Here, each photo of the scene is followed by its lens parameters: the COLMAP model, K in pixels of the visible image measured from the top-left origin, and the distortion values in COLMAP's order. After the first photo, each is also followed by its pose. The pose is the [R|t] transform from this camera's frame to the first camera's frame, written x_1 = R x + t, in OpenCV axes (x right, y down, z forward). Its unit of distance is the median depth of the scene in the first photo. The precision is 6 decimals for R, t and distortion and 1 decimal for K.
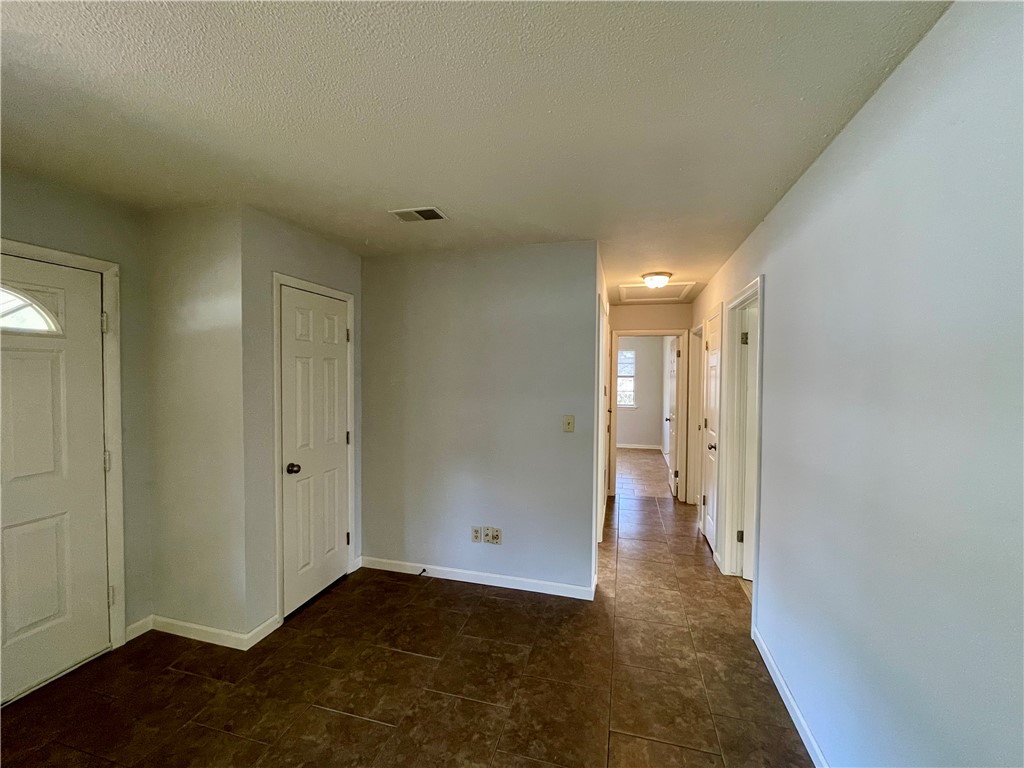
lens RADIAL K [[412.7, 0, 516.3], [0, 412.7, 387.7], [0, 0, 1]] dist [-0.003126, -0.000717]
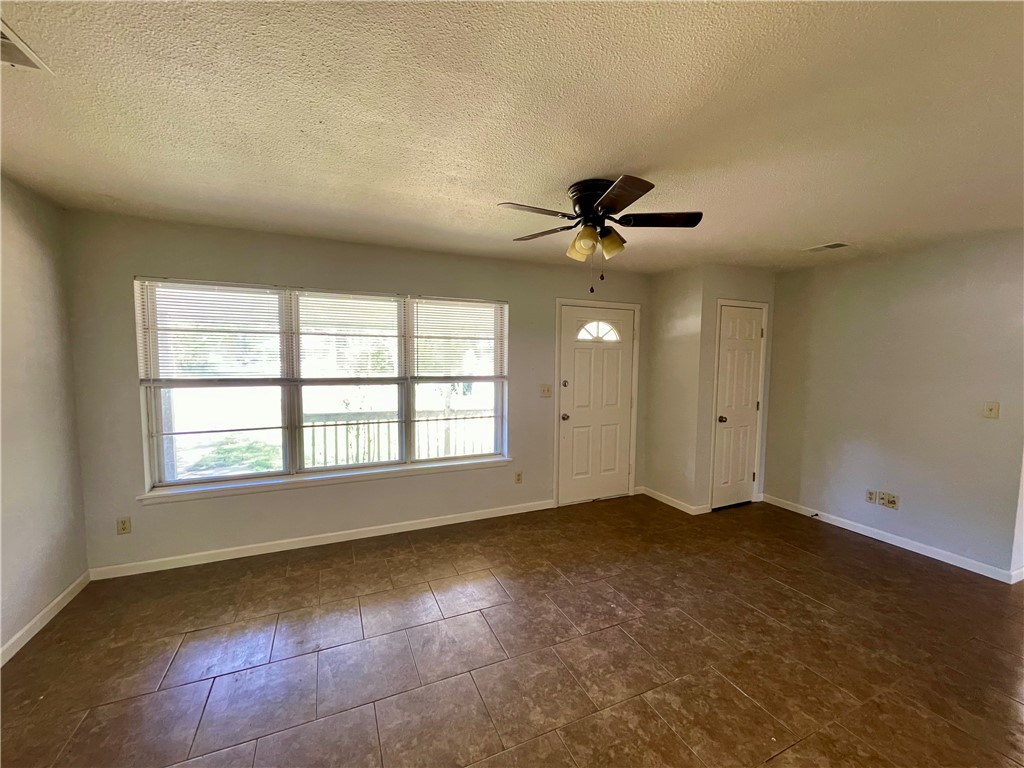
lens RADIAL K [[412.7, 0, 513.1], [0, 412.7, 385.2], [0, 0, 1]] dist [-0.003126, -0.000717]
pose [[0.627896, 0.053615, -0.776448, 0.171890], [-0.029368, 0.998546, 0.045202, 0.013607], [0.777743, -0.005579, 0.628558, -0.589253]]
